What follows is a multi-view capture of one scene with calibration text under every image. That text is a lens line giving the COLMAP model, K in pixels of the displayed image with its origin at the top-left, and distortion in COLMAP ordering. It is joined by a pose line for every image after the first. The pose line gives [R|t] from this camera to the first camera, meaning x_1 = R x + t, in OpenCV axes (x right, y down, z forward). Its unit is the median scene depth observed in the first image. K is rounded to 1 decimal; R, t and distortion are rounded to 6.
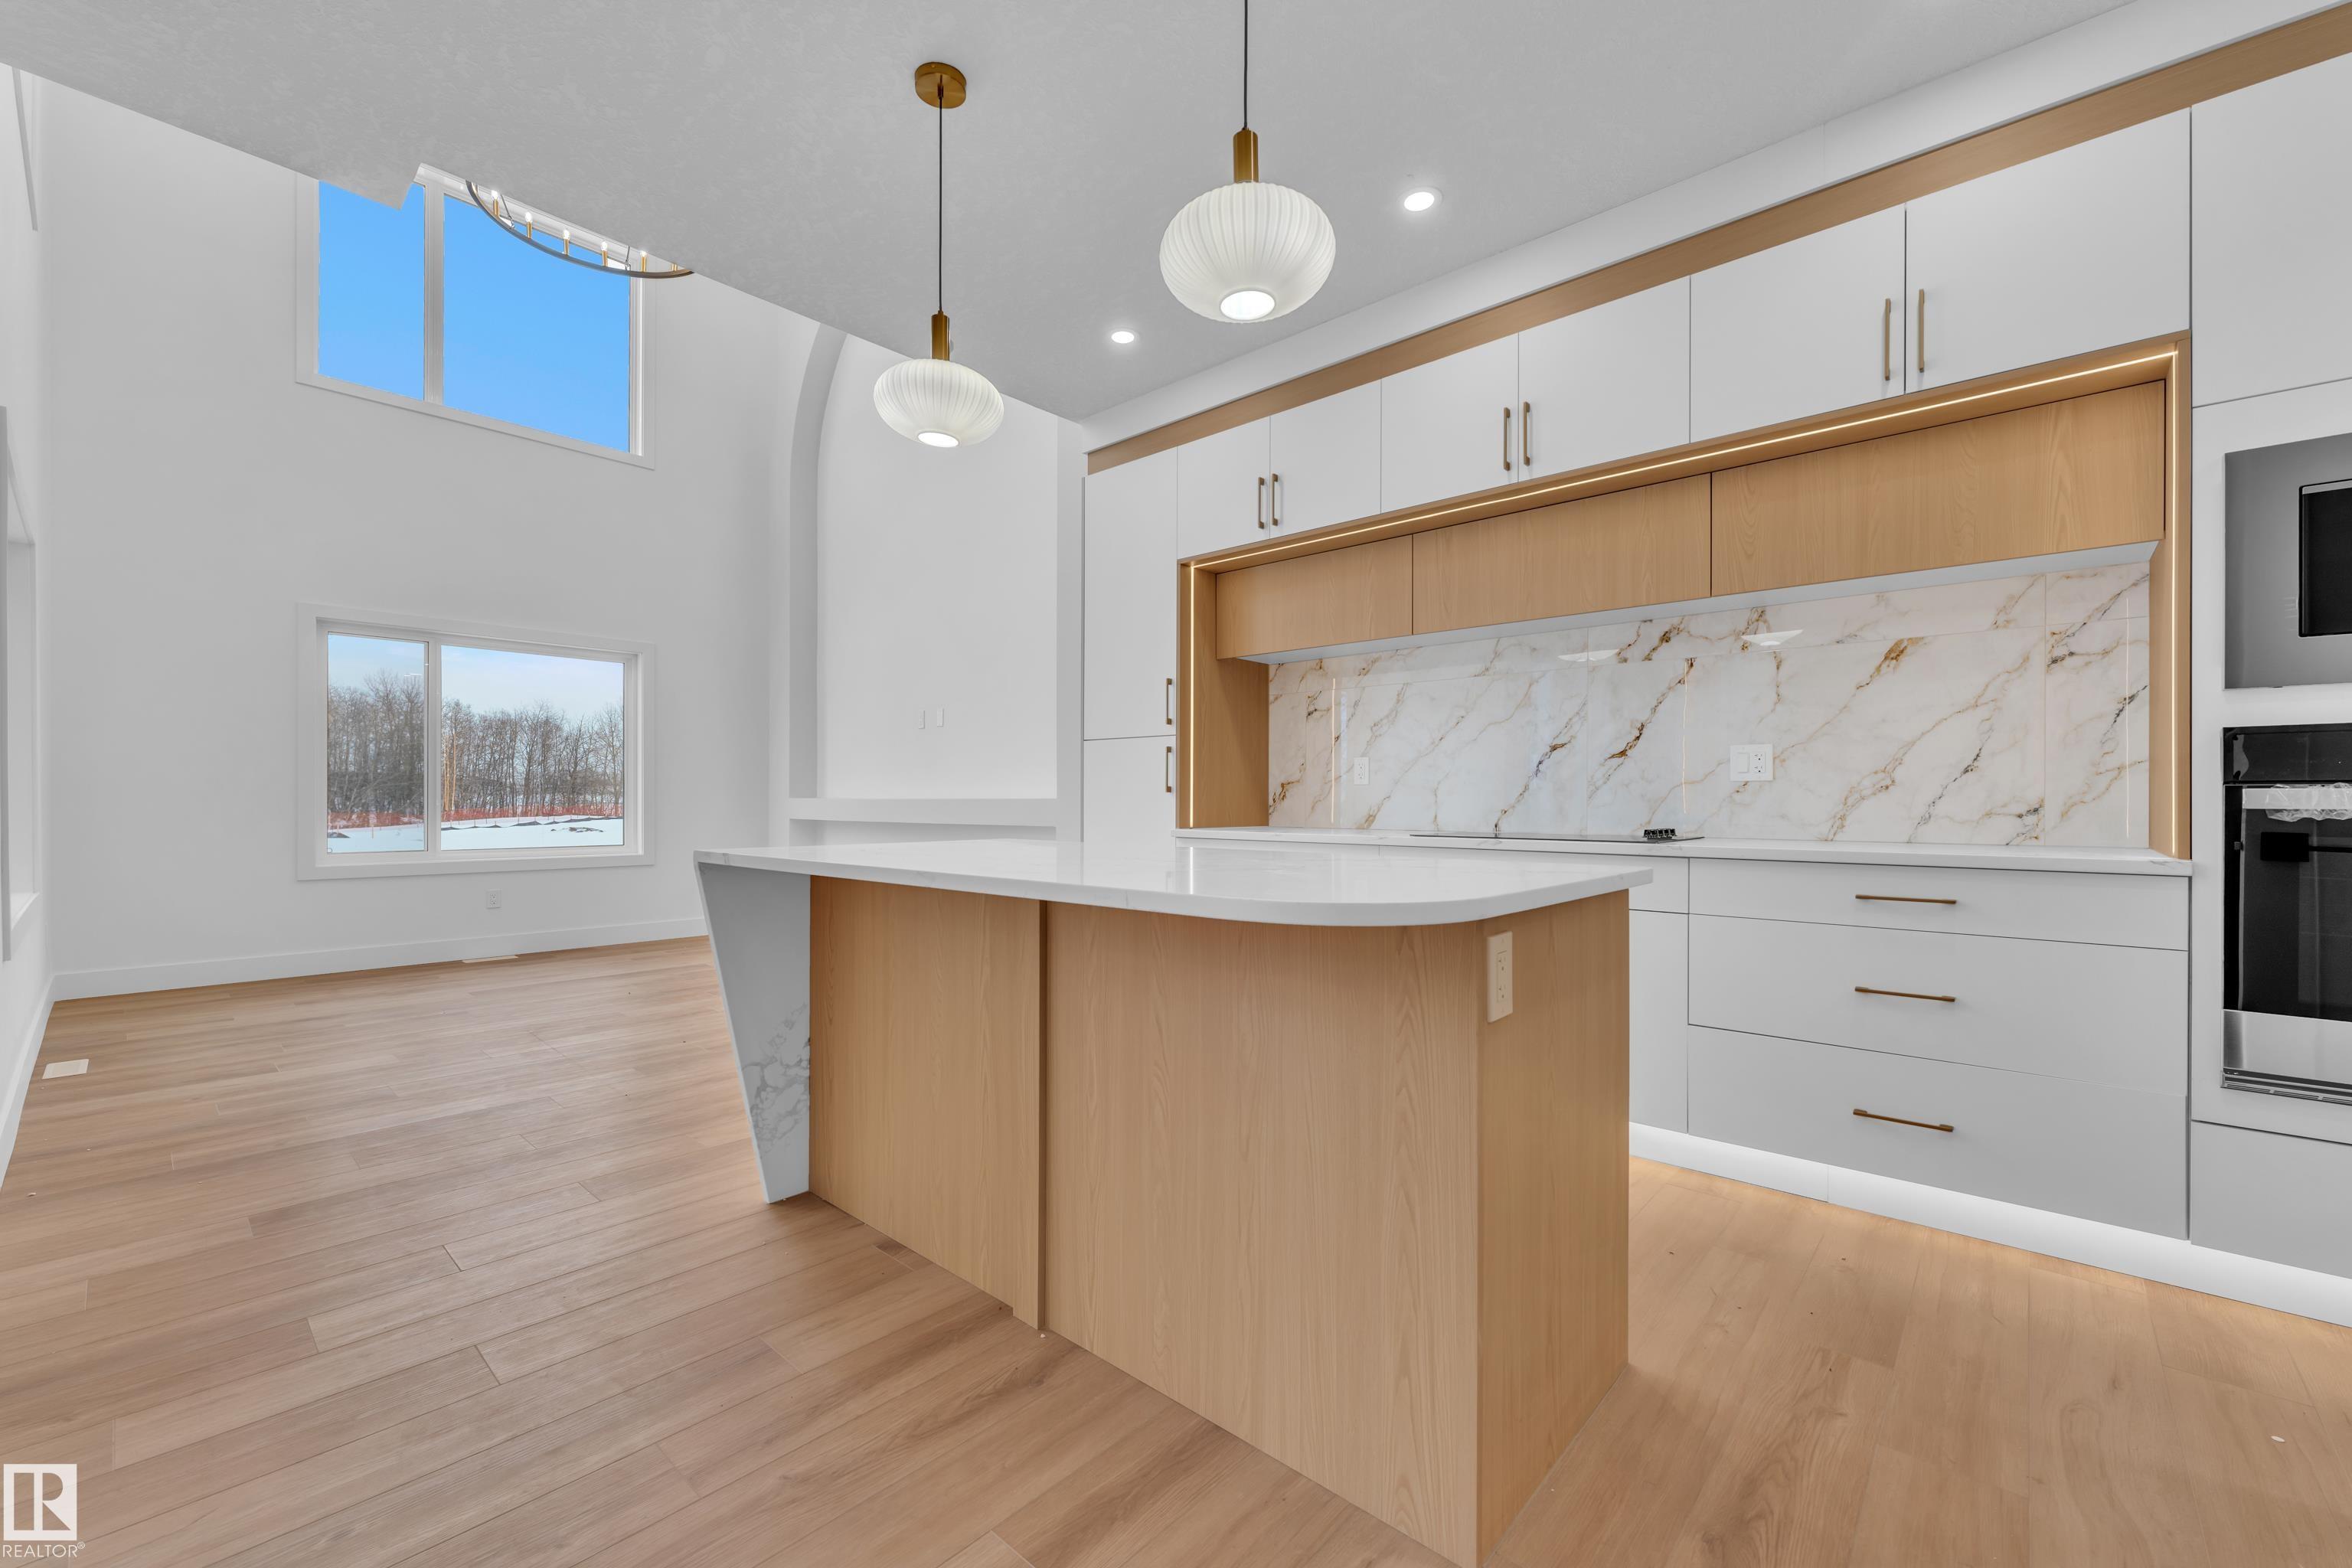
lens RADIAL K [[971.9, 0, 1176.9], [0, 971.9, 793.5], [0, 0, 1]] dist [0.002462, -0.000080]
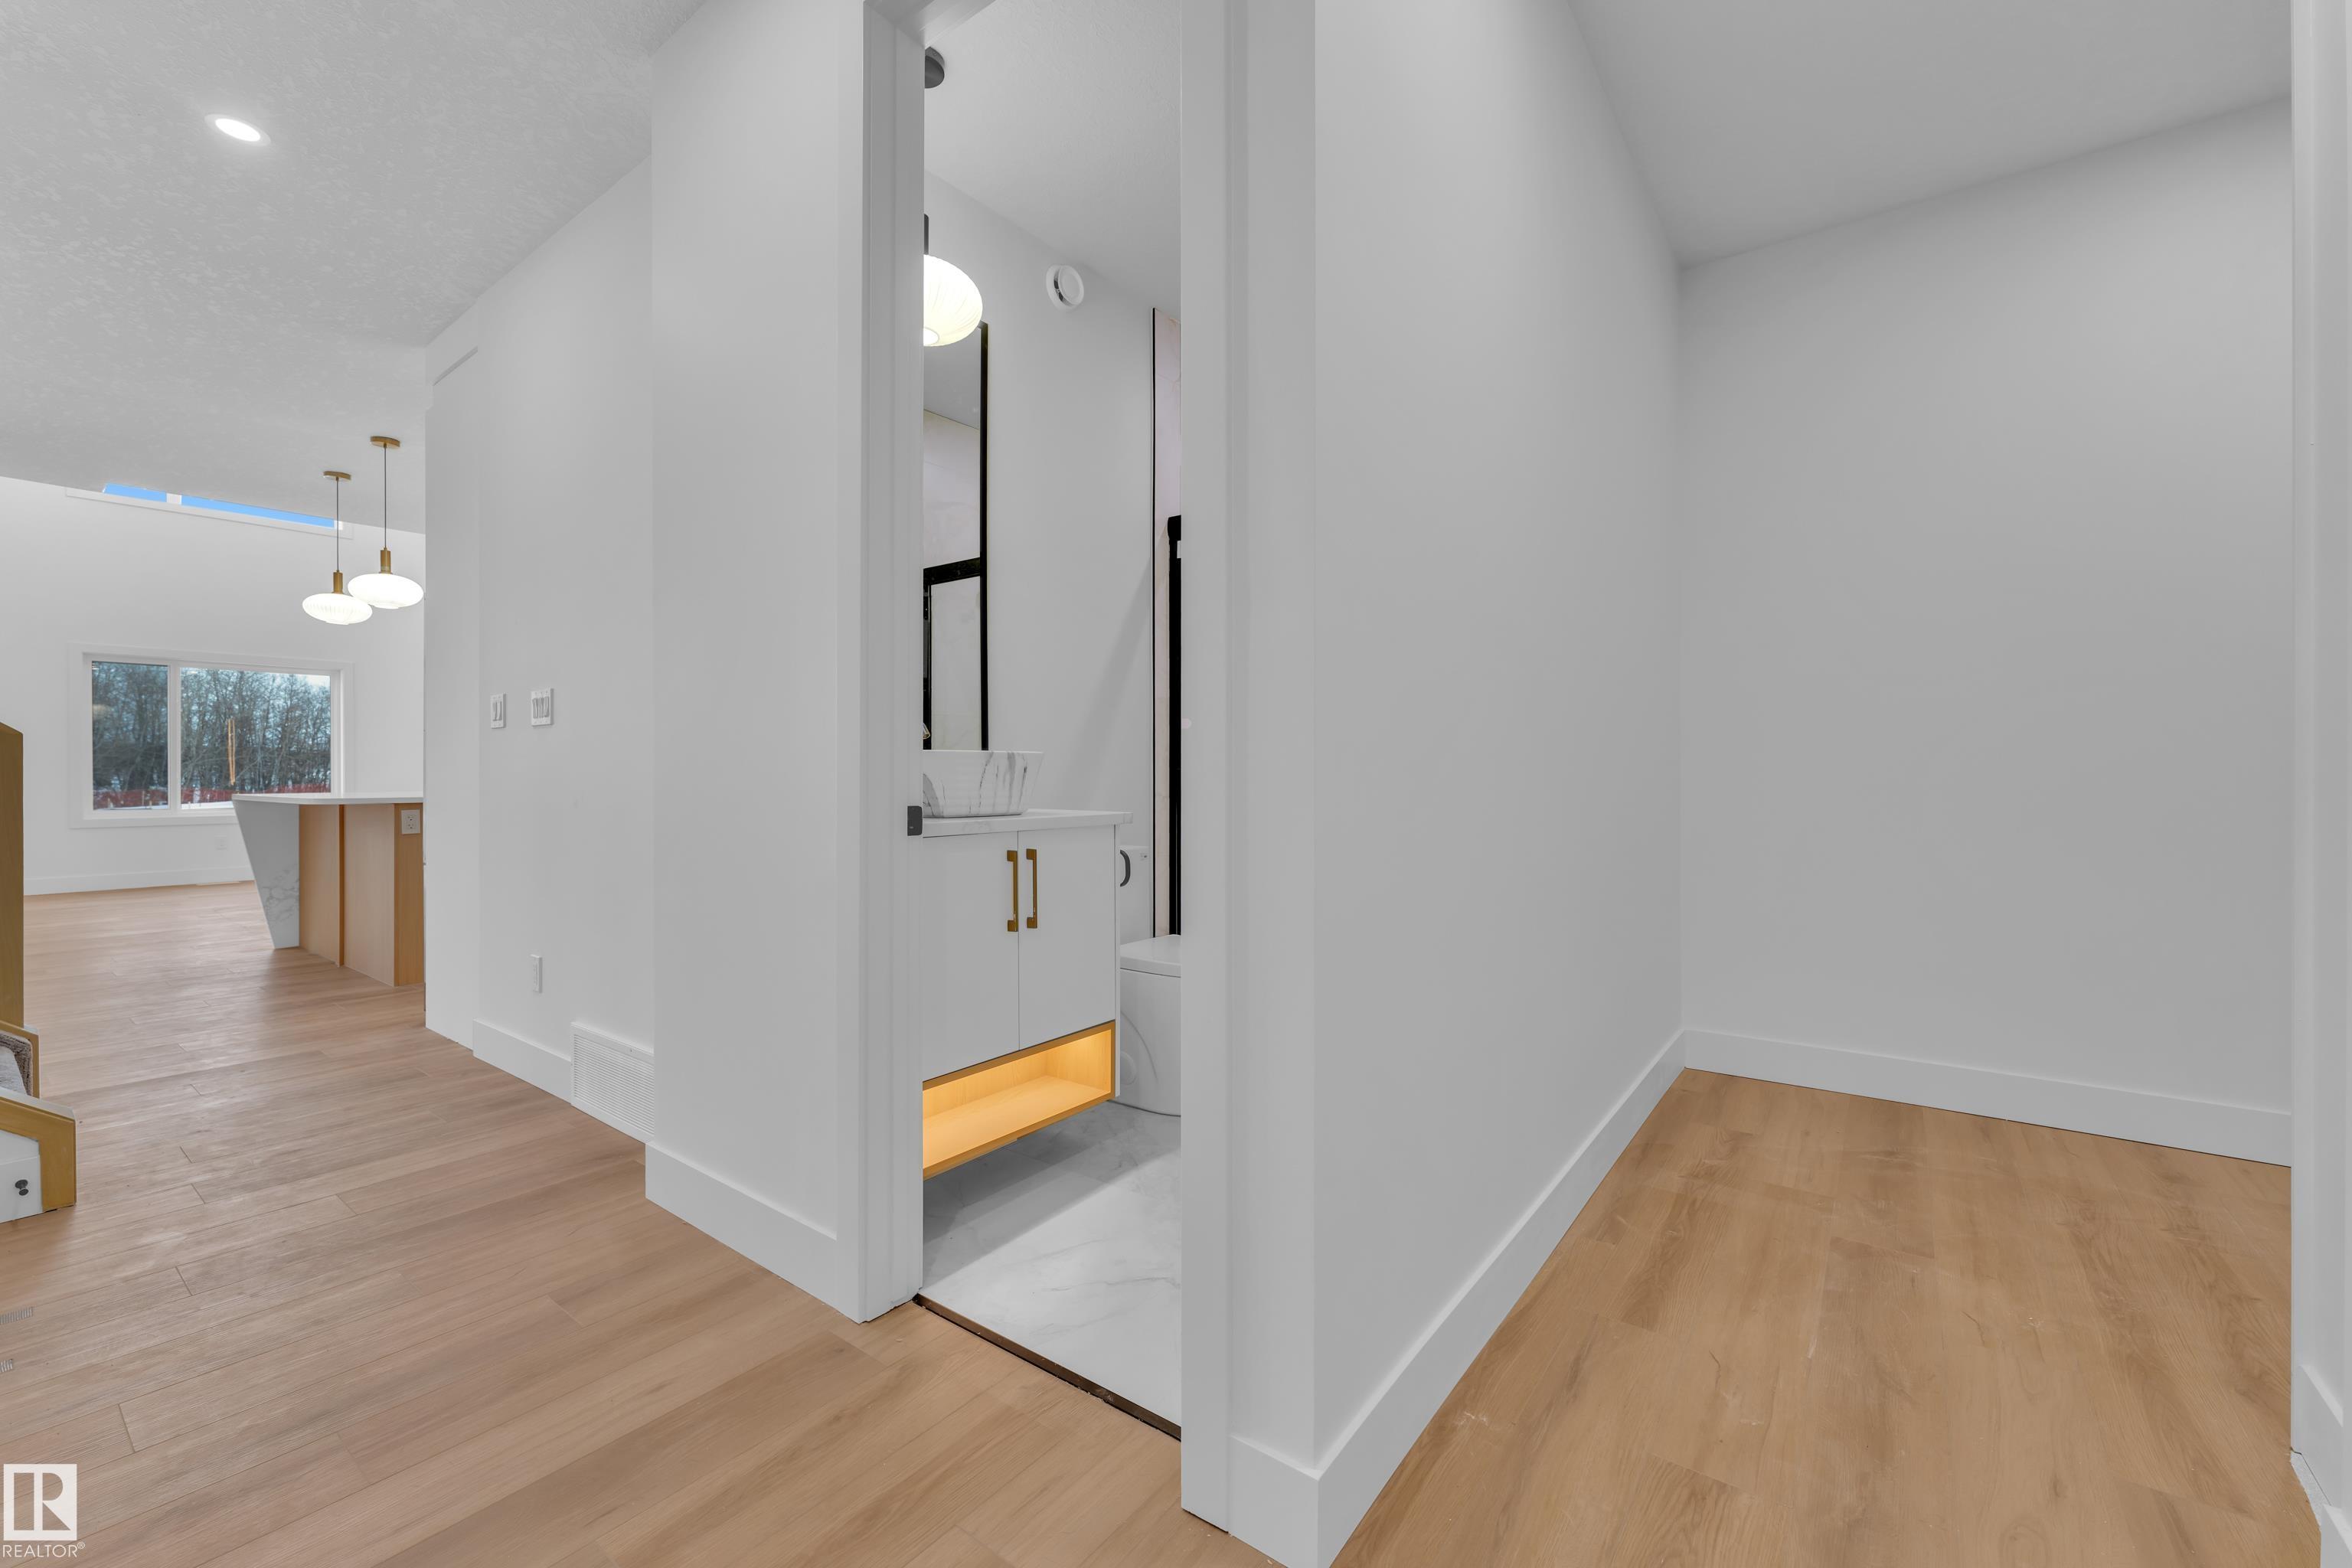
lens RADIAL K [[948.3, 0, 1169.3], [0, 948.3, 769.5], [0, 0, 1]] dist [0.001691, 0.000251]
pose [[0.994558, -0.004527, 0.104087, 1.409896], [0.004002, 0.999978, 0.005251, -0.004245], [-0.104108, -0.004806, 0.994554, -1.408784]]
